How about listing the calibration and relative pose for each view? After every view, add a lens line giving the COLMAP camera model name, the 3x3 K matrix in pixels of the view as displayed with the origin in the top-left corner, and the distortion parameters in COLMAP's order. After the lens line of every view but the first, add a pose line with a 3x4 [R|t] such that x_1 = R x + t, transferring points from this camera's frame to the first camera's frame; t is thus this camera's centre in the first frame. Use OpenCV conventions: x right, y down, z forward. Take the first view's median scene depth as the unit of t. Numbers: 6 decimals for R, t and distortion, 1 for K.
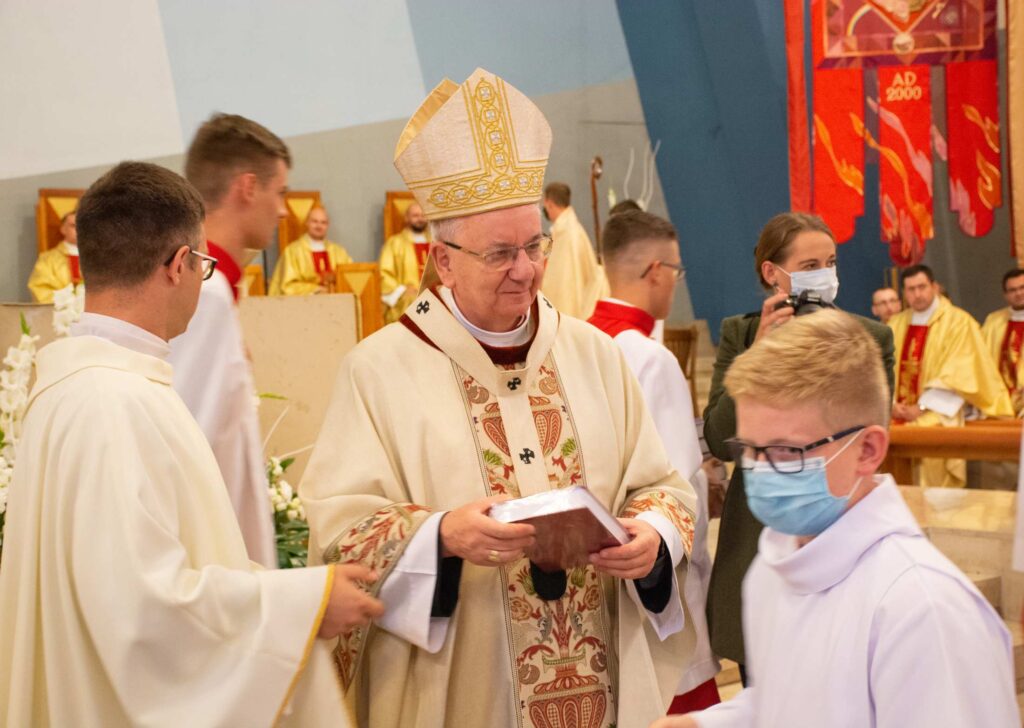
lens RADIAL K [[1754.4, 0, 545.9], [0, 1754.4, 345.6], [0, 0, 1]] dist [0.325192, 0.000000]
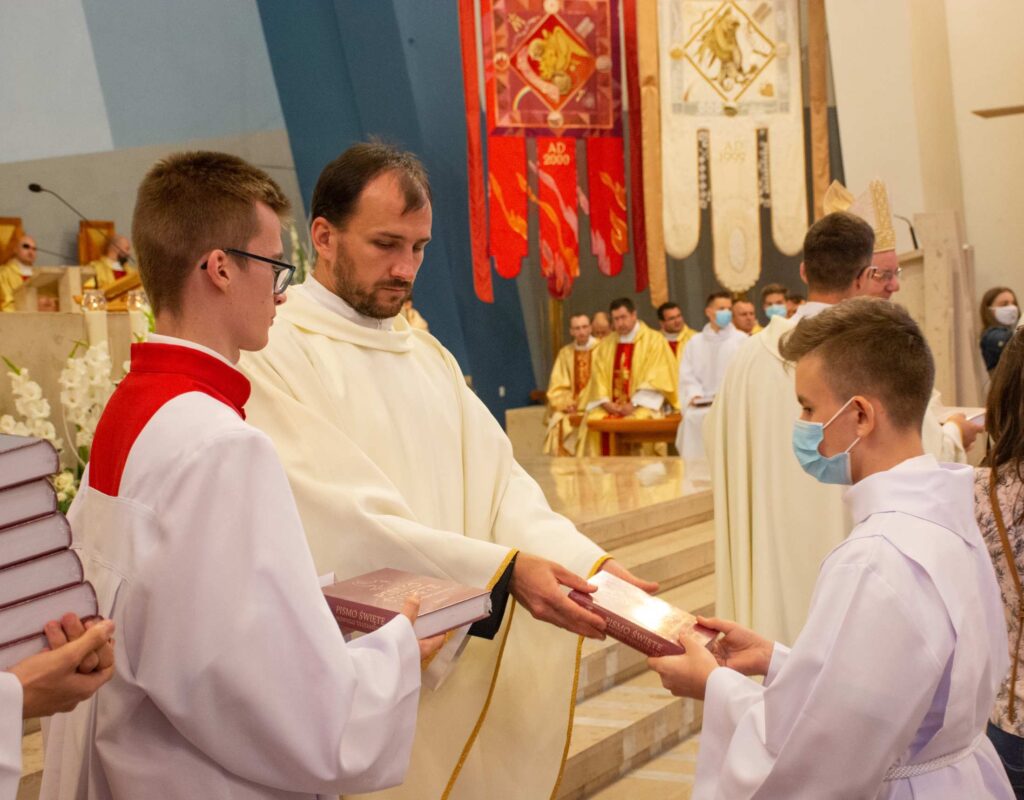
lens RADIAL K [[1776.4, 0, 560.6], [0, 1776.4, 413.6], [0, 0, 1]] dist [0.158450, 0.000000]
pose [[0.926109, -0.011342, 0.377086, -0.267705], [0.005255, 0.999839, 0.017168, 0.014850], [-0.377220, -0.013918, 0.926019, -0.153670]]
